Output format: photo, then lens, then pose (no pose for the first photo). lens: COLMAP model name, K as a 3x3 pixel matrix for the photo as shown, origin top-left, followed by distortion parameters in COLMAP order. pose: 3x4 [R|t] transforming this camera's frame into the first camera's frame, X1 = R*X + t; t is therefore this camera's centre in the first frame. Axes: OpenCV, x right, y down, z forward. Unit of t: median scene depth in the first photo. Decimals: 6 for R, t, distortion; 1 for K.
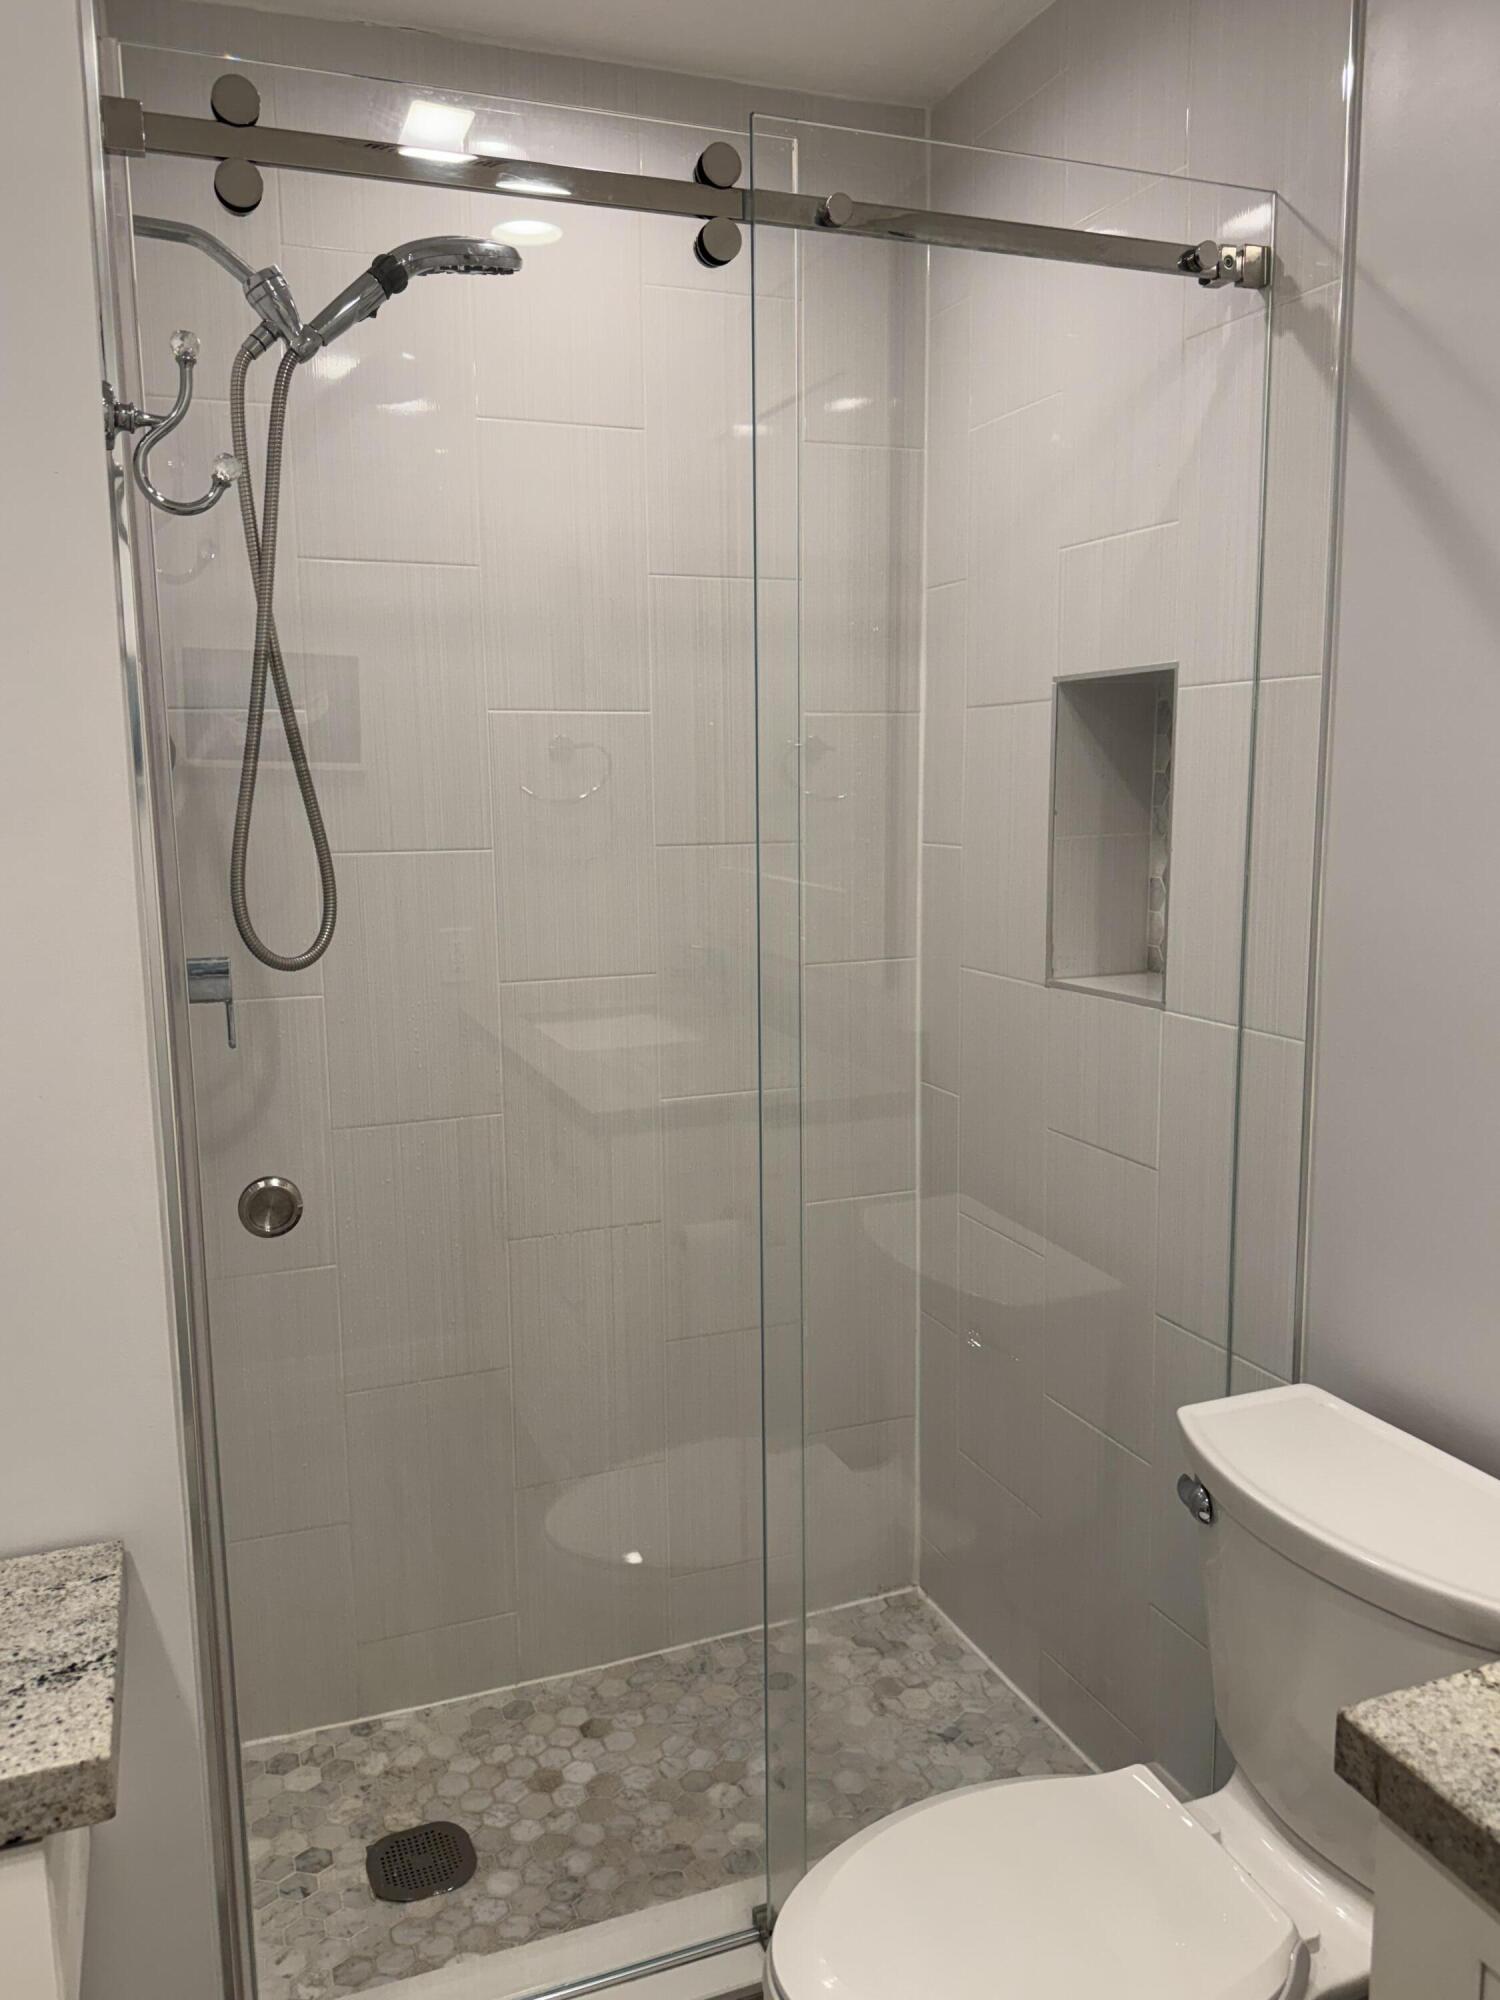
lens RADIAL K [[1477.6, 0, 750.0], [0, 1477.6, 1000.0], [0, 0, 1]] dist [0.014069, -0.000224]
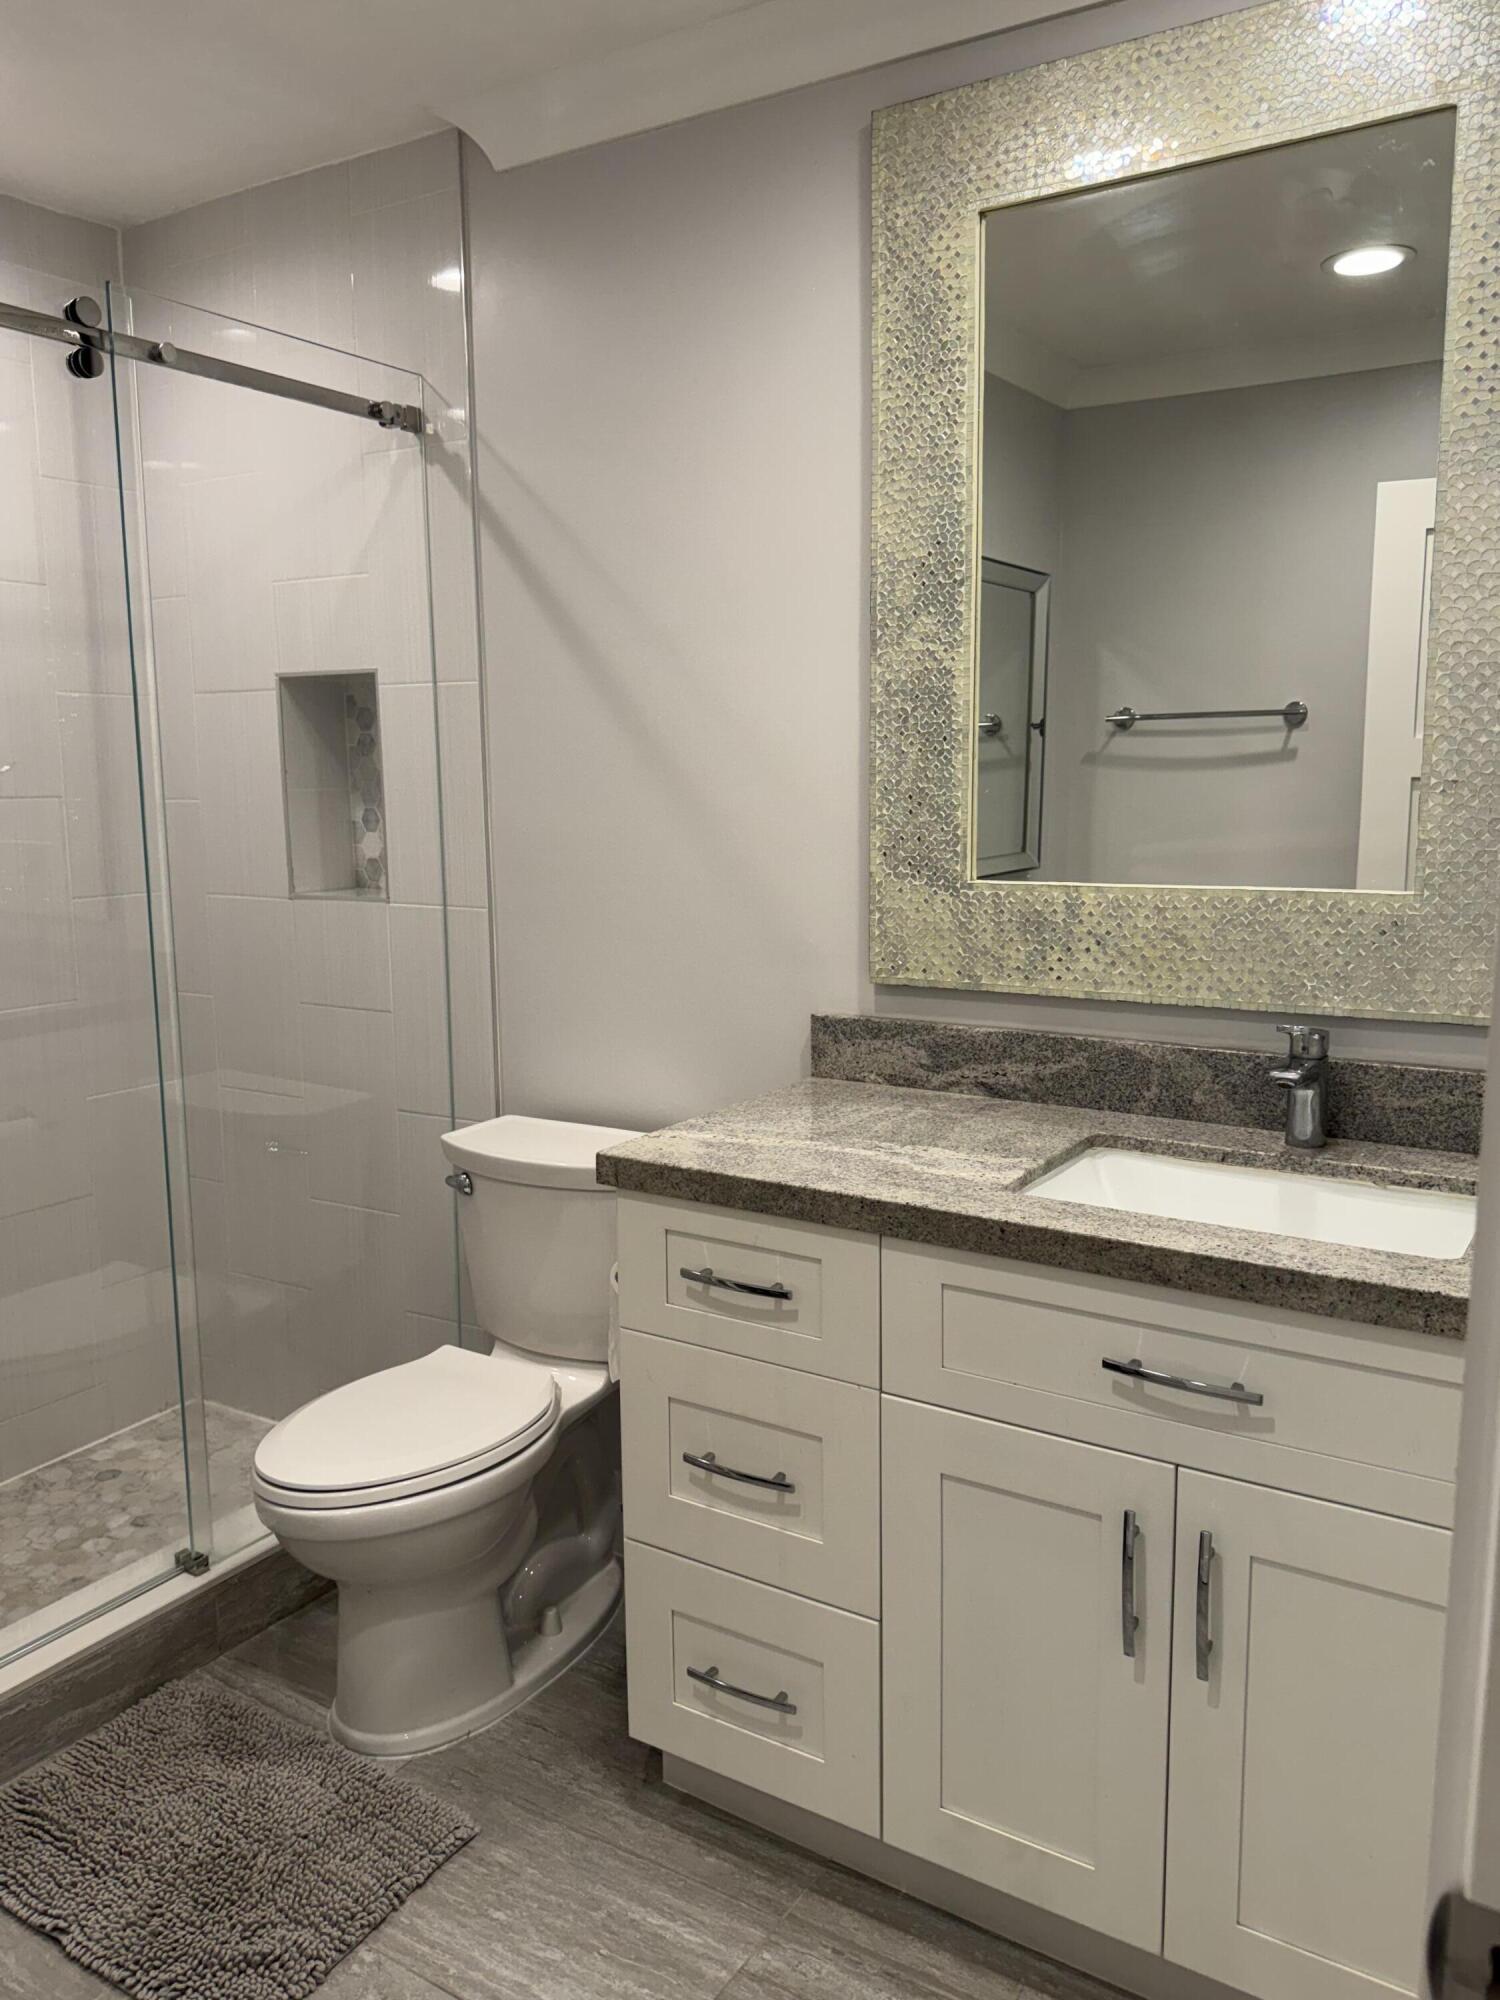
lens RADIAL K [[1486.2, 0, 750.0], [0, 1486.2, 1000.0], [0, 0, 1]] dist [0.005870, -0.089456]
pose [[0.799885, -0.076873, 0.595210, -0.347812], [0.081038, 0.996514, 0.019798, 0.112335], [-0.594657, 0.032399, 0.803326, -0.440827]]
